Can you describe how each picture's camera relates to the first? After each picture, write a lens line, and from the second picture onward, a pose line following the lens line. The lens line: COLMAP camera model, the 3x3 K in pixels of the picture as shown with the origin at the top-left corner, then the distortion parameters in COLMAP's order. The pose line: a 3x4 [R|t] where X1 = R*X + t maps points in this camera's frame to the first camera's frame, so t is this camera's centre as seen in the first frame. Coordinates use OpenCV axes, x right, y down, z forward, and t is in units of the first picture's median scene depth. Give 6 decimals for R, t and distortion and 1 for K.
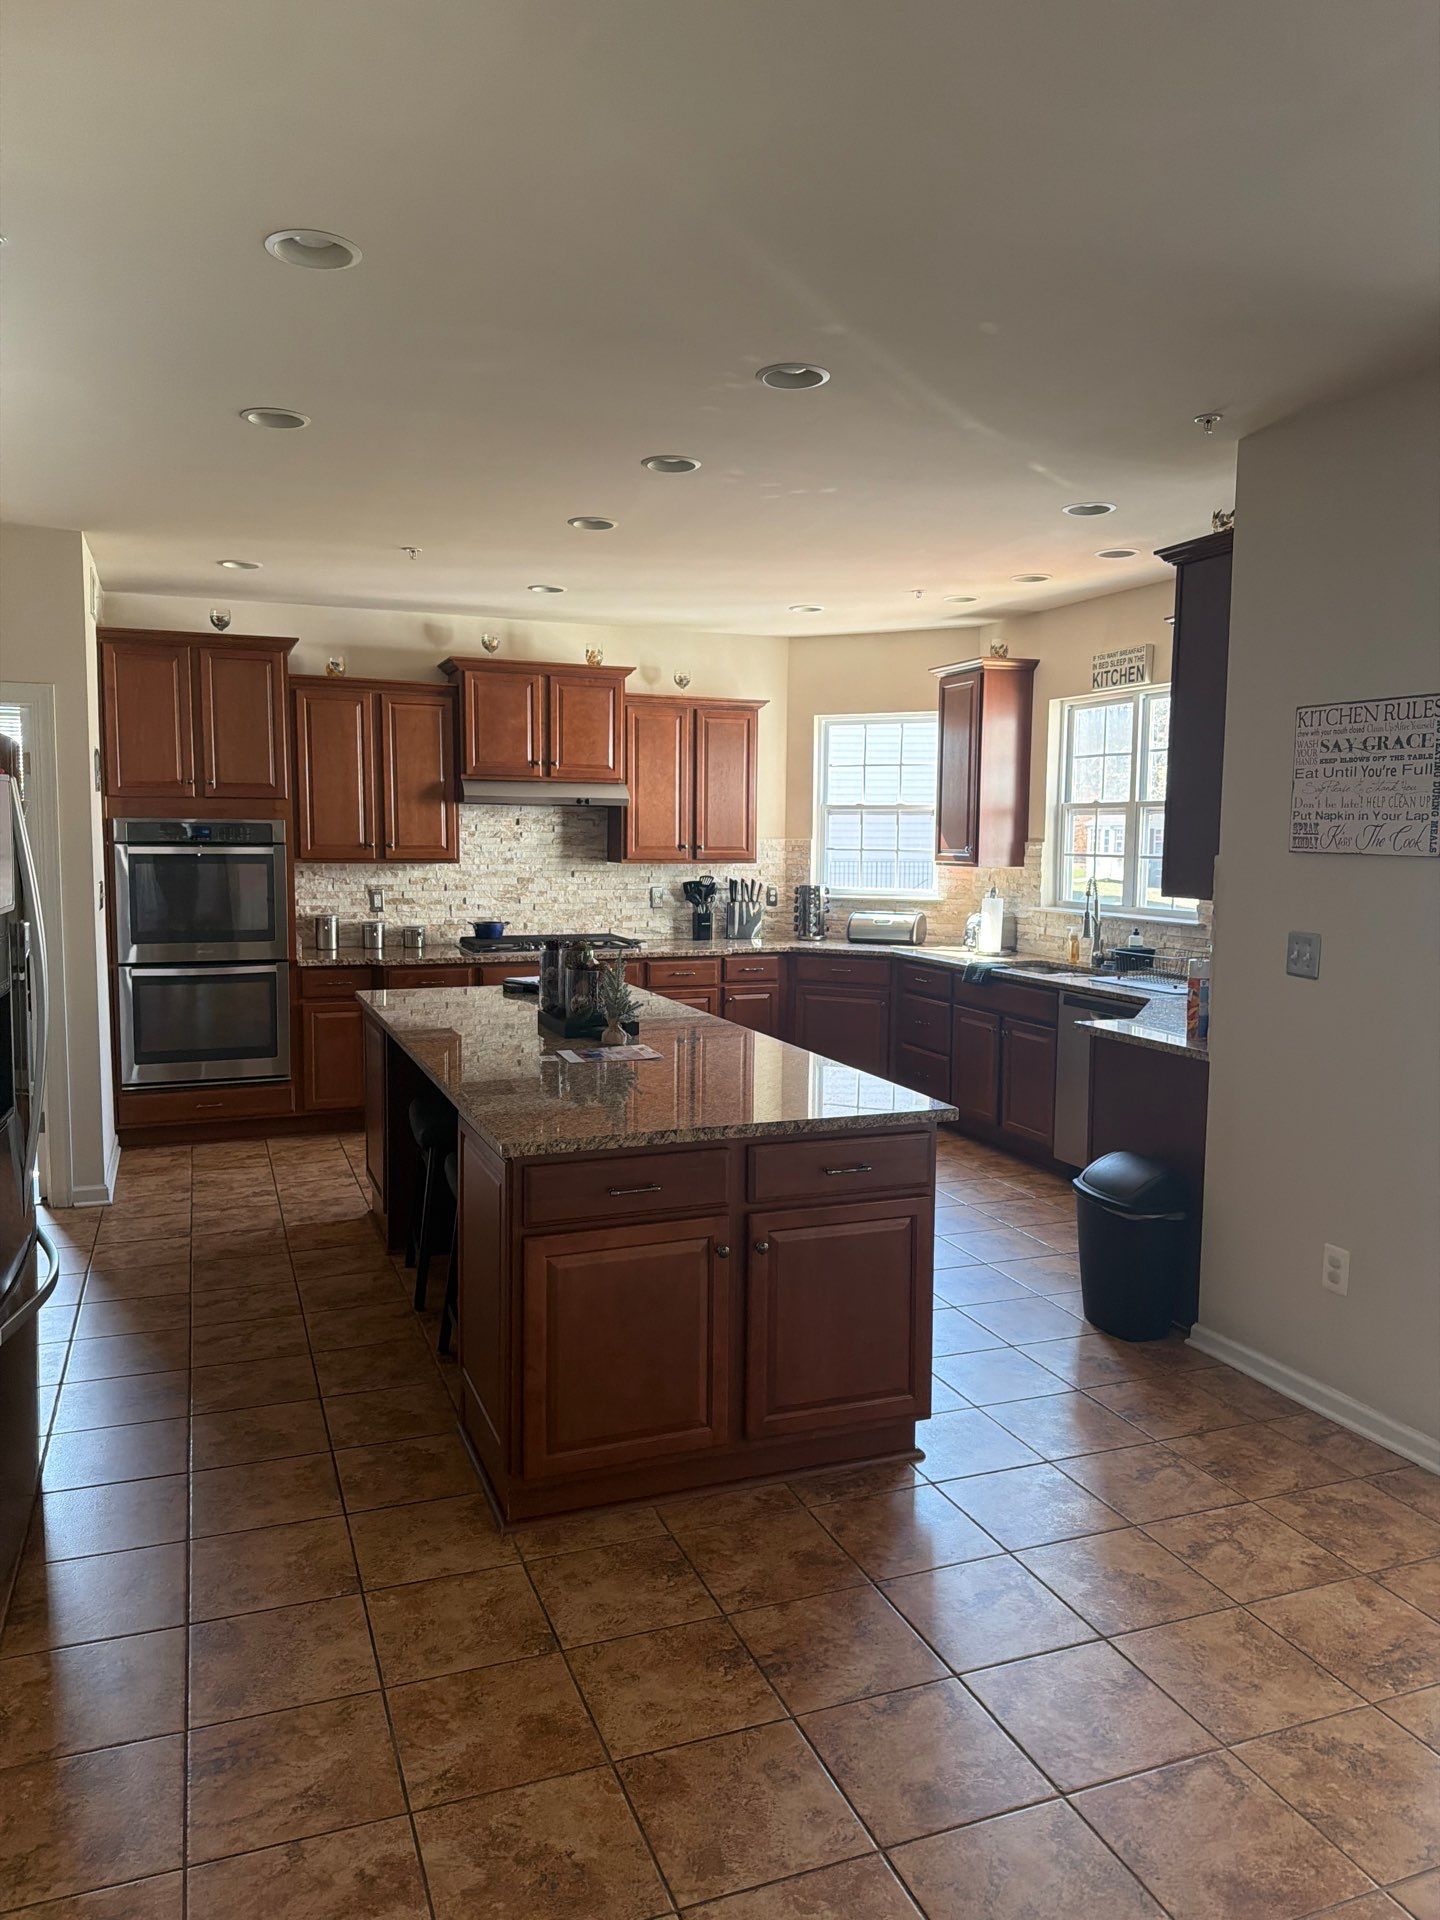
lens RADIAL K [[1329.1, 0, 720.0], [0, 1329.1, 960.0], [0, 0, 1]] dist [0.091927, 0.000705]
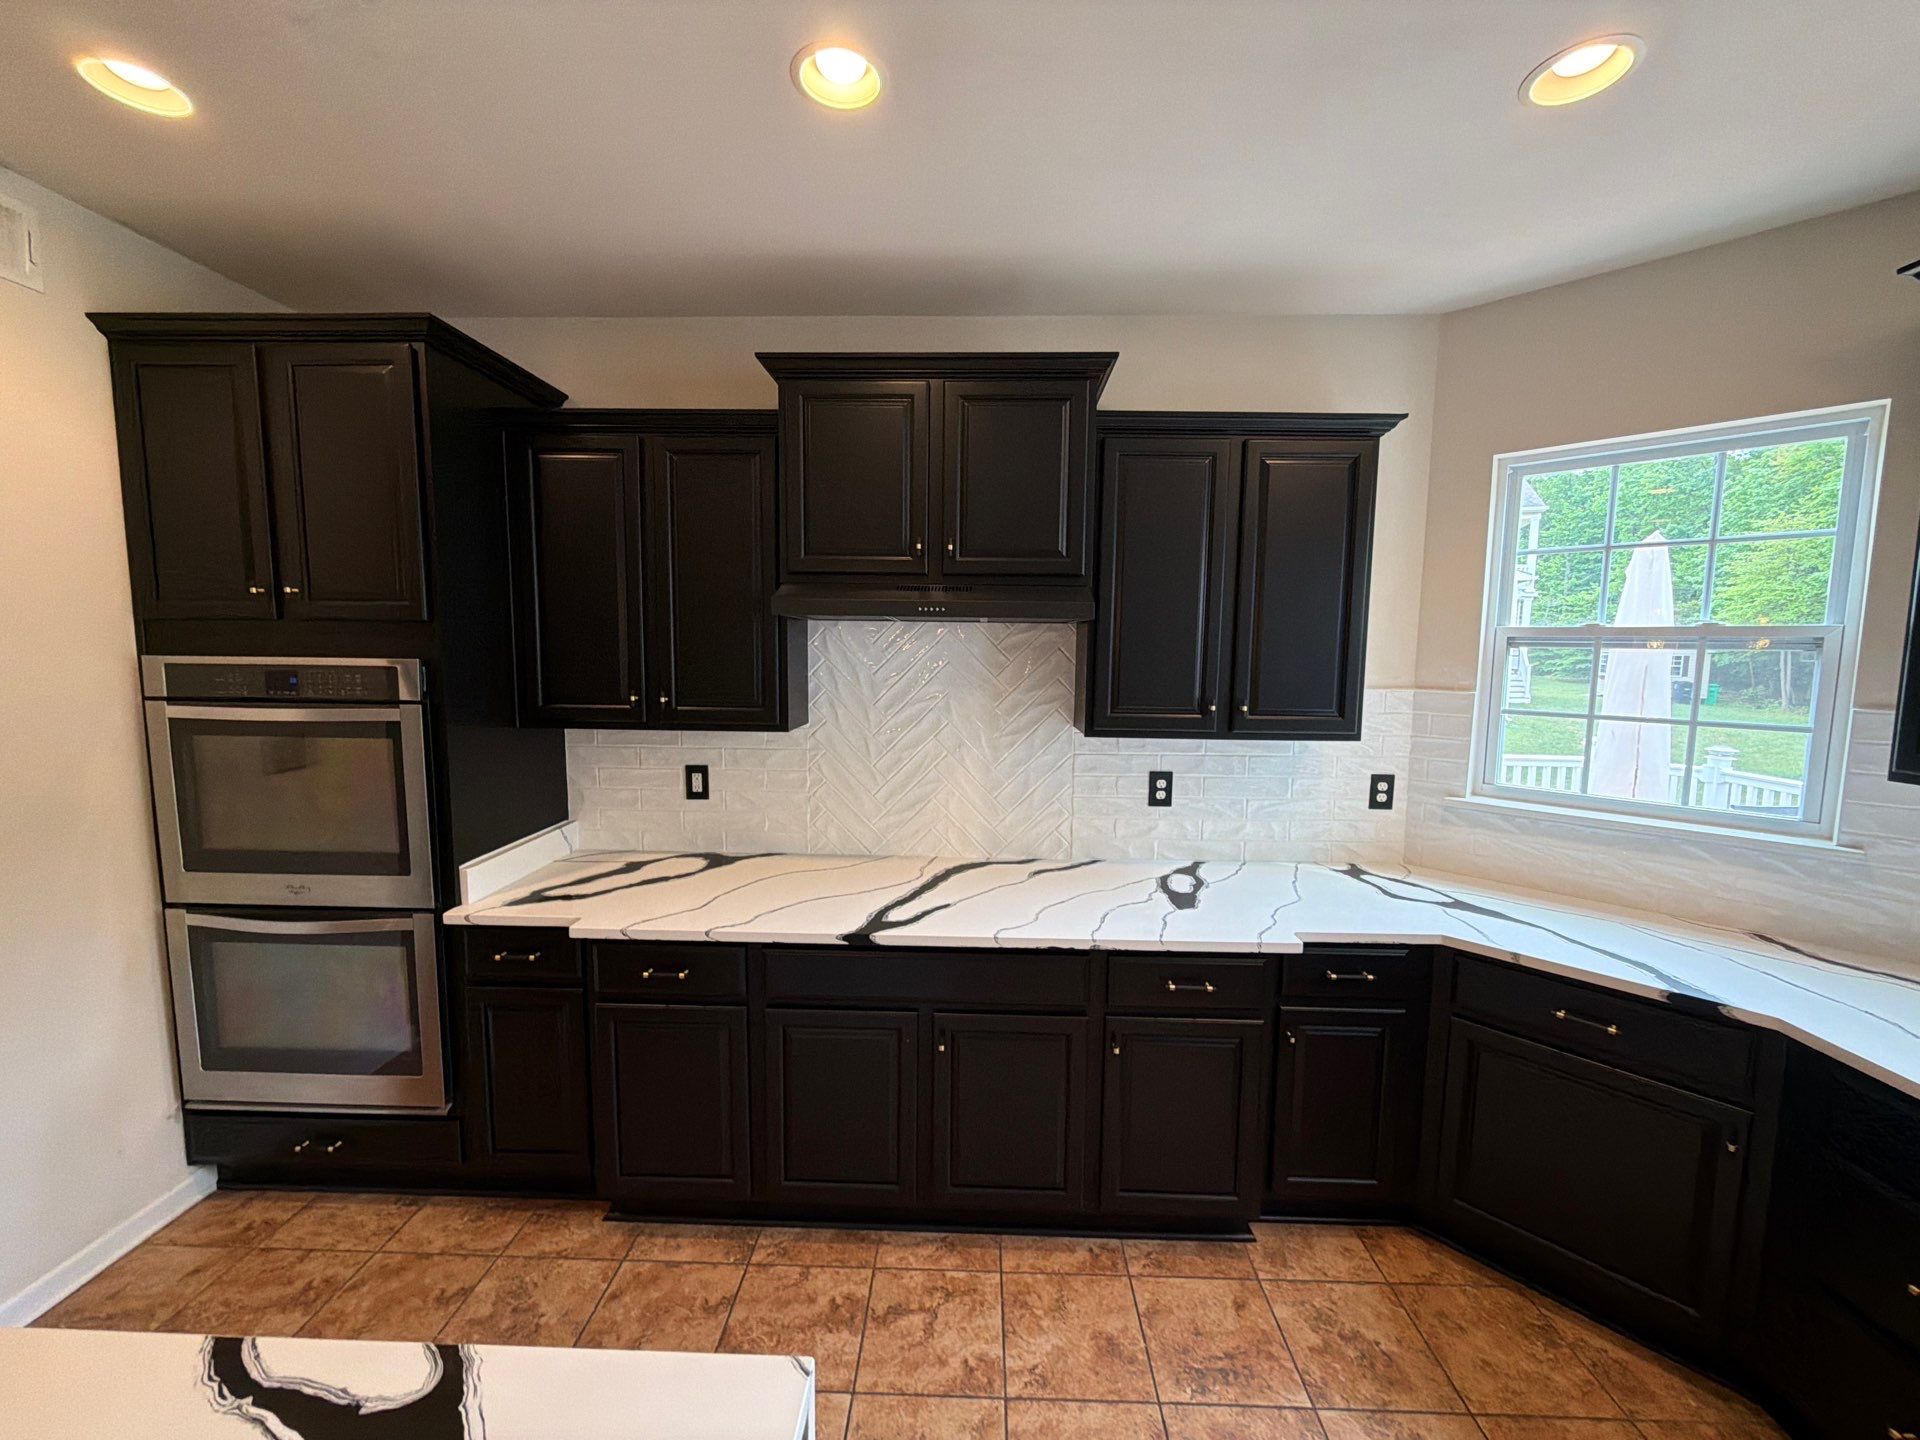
lens RADIAL K [[776.4, 0, 960.0], [0, 776.4, 720.0], [0, 0, 1]] dist [0.004925, 0.000297]
pose [[0.921864, 0.039926, -0.385452, 0.000797], [-0.043303, 0.999062, -0.000079, -0.080596], [0.385087, 0.016764, 0.922728, 0.722122]]
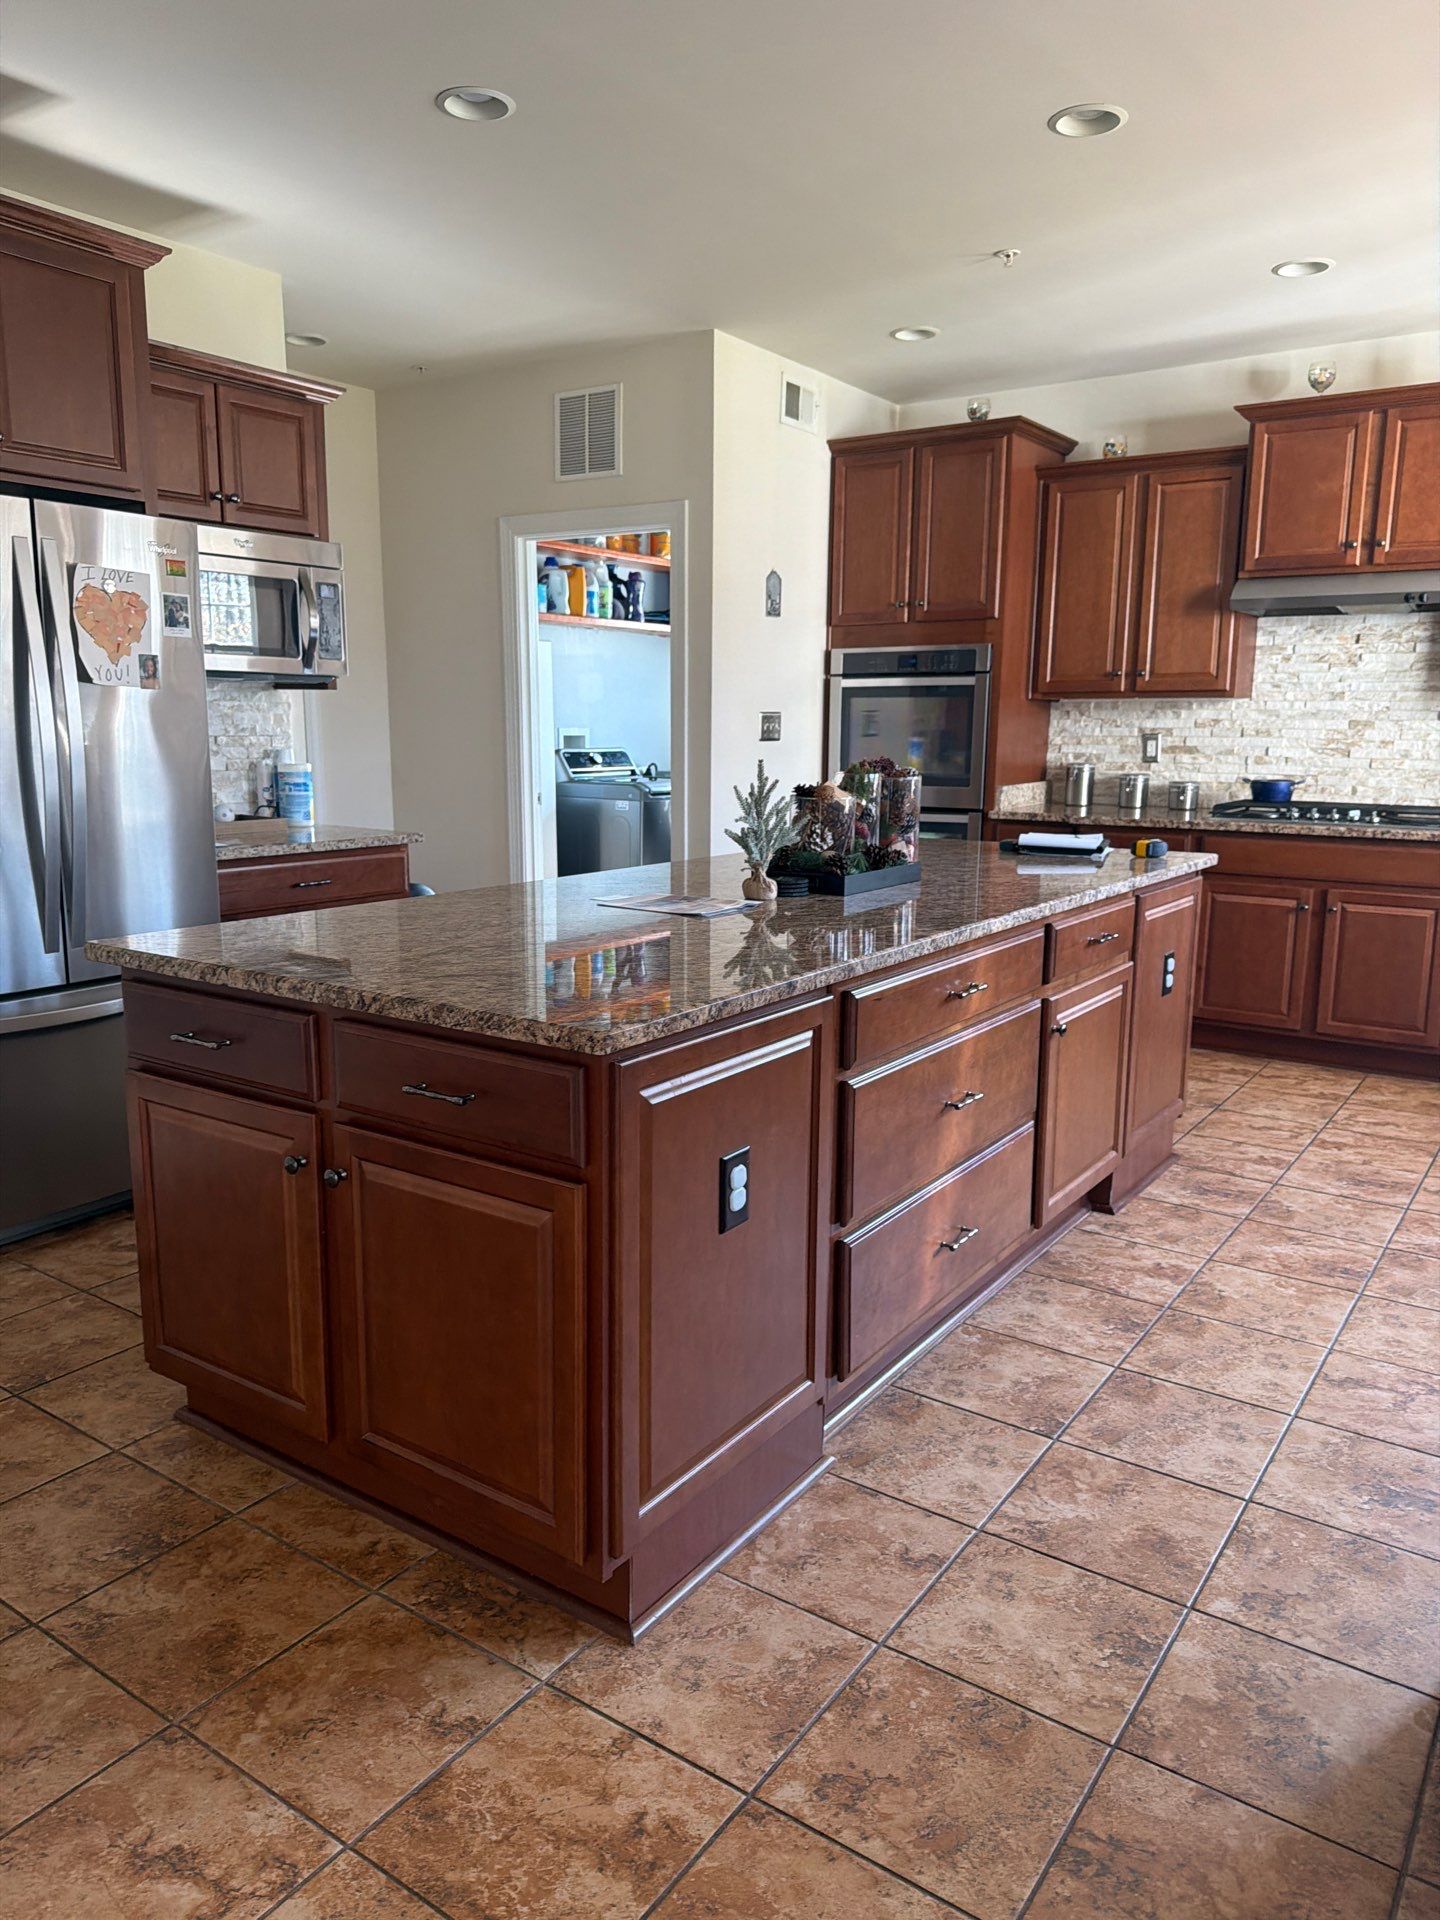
lens RADIAL K [[1346.1, 0, 712.3], [0, 1346.1, 970.3], [0, 0, 1]] dist [0.093535, -0.156289]
pose [[0.560578, 0.148964, -0.814593, 0.280002], [-0.084788, 0.988843, 0.122480, 0.009349], [0.823749, 0.000408, 0.566954, 0.335771]]
